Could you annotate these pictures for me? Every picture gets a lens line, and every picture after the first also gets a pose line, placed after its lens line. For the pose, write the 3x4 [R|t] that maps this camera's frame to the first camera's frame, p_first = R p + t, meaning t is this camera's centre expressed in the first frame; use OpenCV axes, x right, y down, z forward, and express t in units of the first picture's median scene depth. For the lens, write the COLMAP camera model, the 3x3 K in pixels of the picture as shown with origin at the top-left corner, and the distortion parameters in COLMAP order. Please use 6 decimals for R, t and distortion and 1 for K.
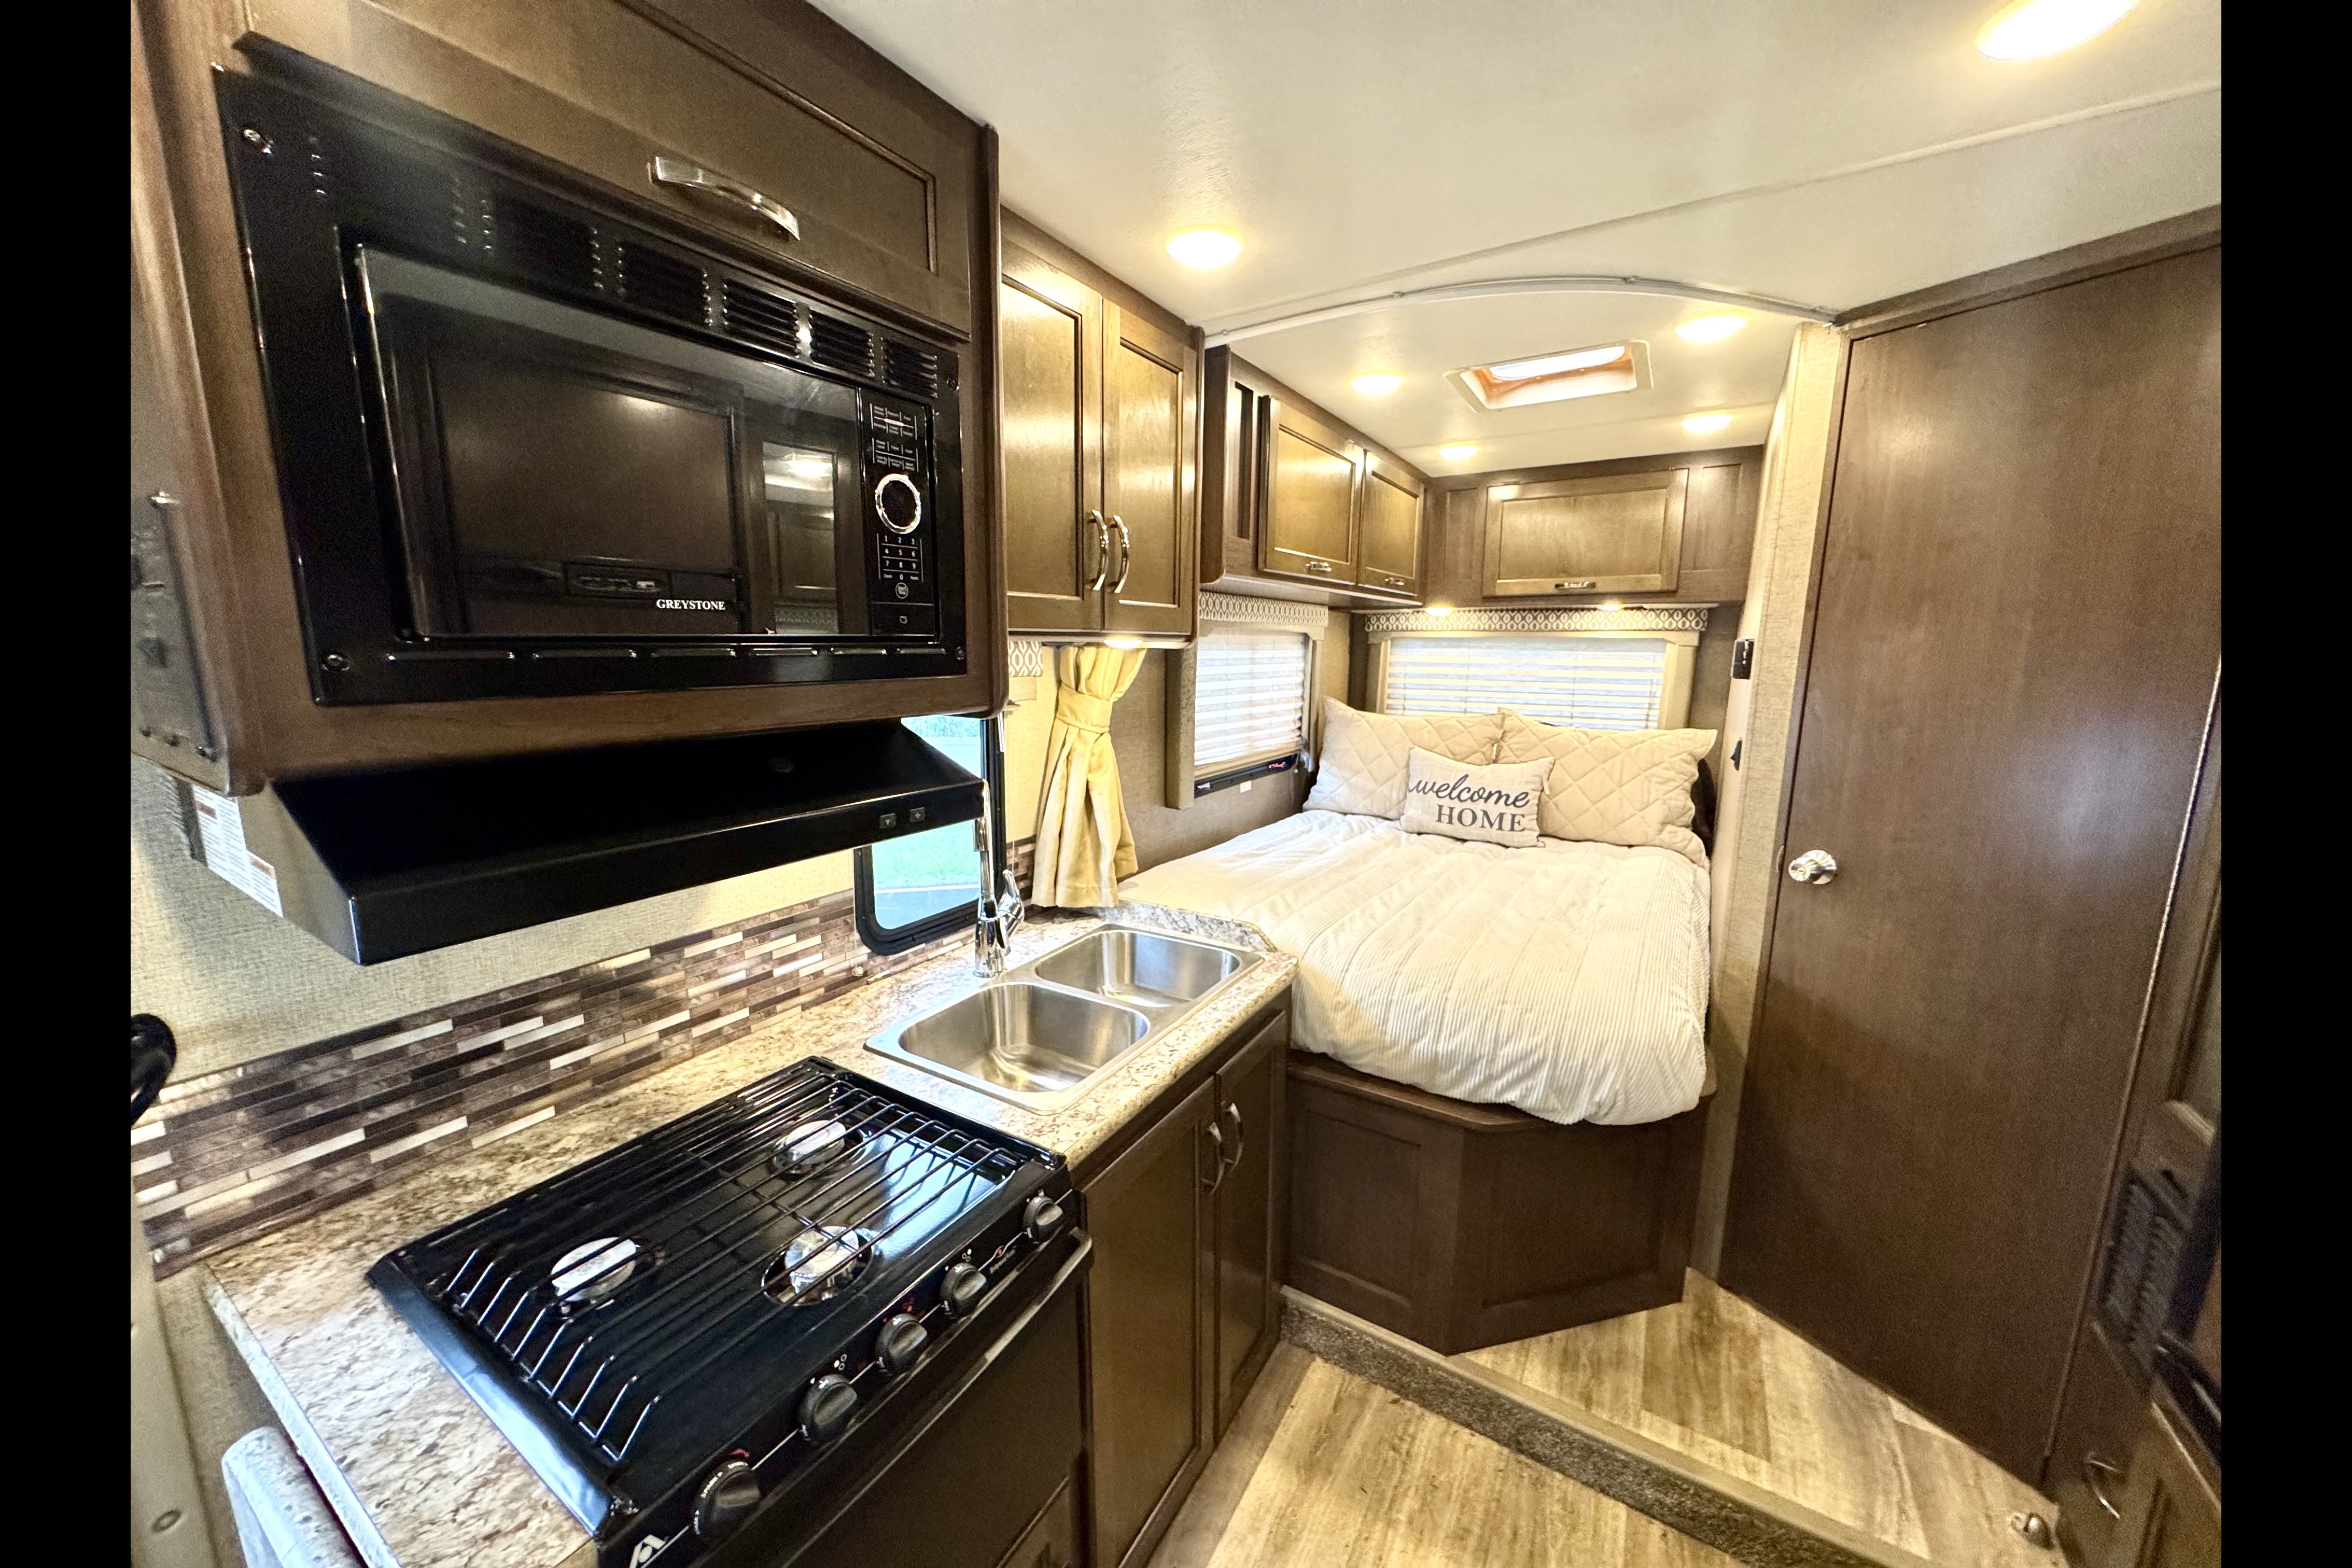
lens RADIAL K [[817.2, 0, 1182.8], [0, 817.2, 778.4], [0, 0, 1]] dist [-0.003683, -0.000246]
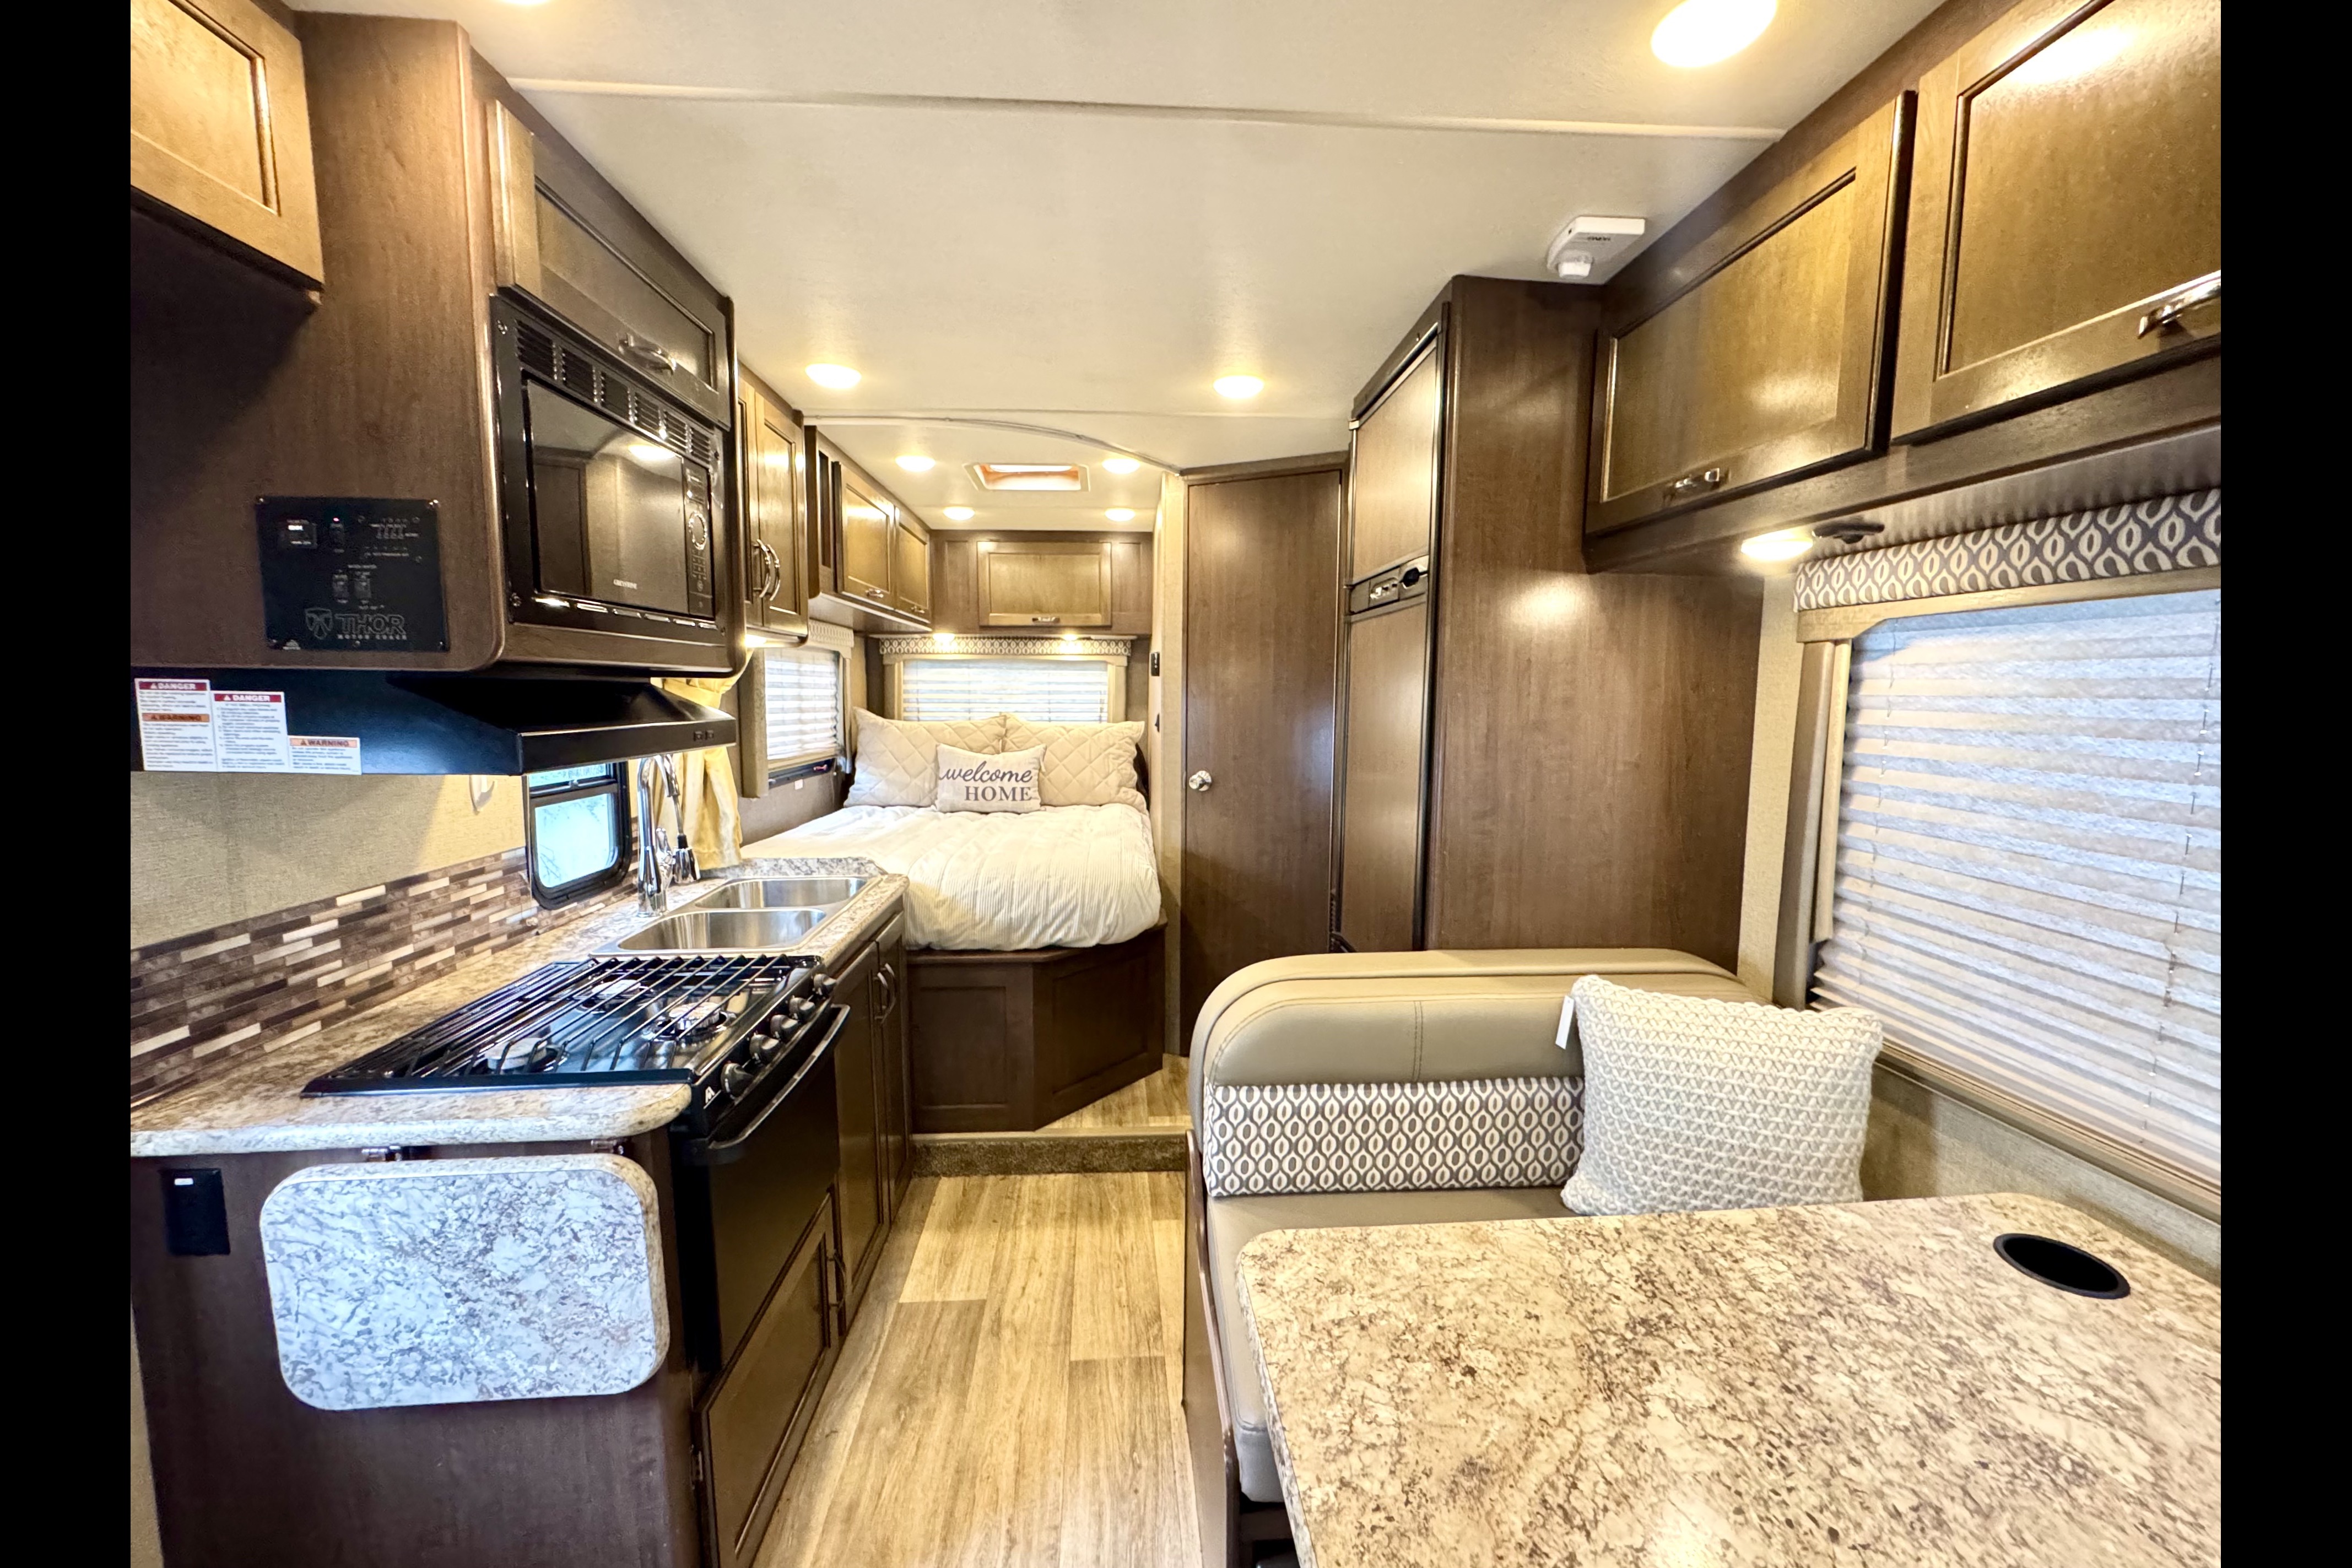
lens RADIAL K [[849.5, 0, 1173.1], [0, 849.5, 774.9], [0, 0, 1]] dist [-0.002489, 0.000019]
pose [[0.813334, -0.062864, 0.578390, -0.306764], [0.097495, 0.994814, -0.028973, 0.139212], [-0.573569, 0.079954, 0.815246, -0.424934]]
